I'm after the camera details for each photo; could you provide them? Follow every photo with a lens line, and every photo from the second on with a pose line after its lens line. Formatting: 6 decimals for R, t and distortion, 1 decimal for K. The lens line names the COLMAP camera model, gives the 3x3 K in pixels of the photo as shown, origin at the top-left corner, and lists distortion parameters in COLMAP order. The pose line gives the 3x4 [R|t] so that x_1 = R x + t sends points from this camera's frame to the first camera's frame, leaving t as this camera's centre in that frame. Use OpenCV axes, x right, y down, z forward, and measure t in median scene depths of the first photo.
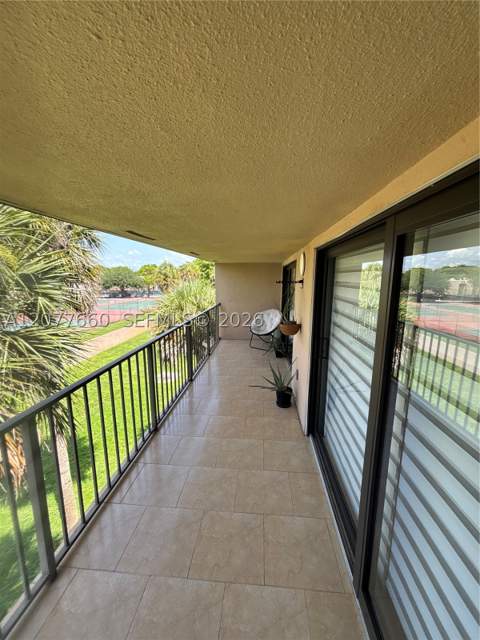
lens RADIAL K [[259.3, 0, 240.8], [0, 259.3, 322.0], [0, 0, 1]] dist [0.003626, -0.001060]
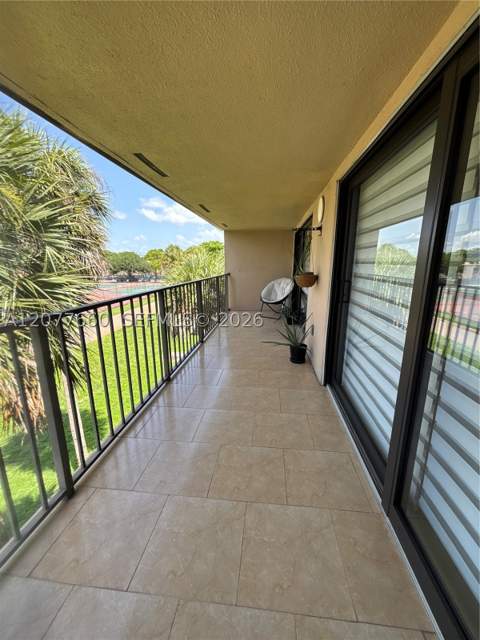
lens RADIAL K [[259.3, 0, 240.7], [0, 259.3, 322.2], [0, 0, 1]] dist [0.003626, -0.001060]
pose [[0.999633, 0.001558, -0.027051, -0.030475], [0.000017, 0.998309, 0.058136, 0.153177], [0.027095, -0.058116, 0.997942, 0.043267]]
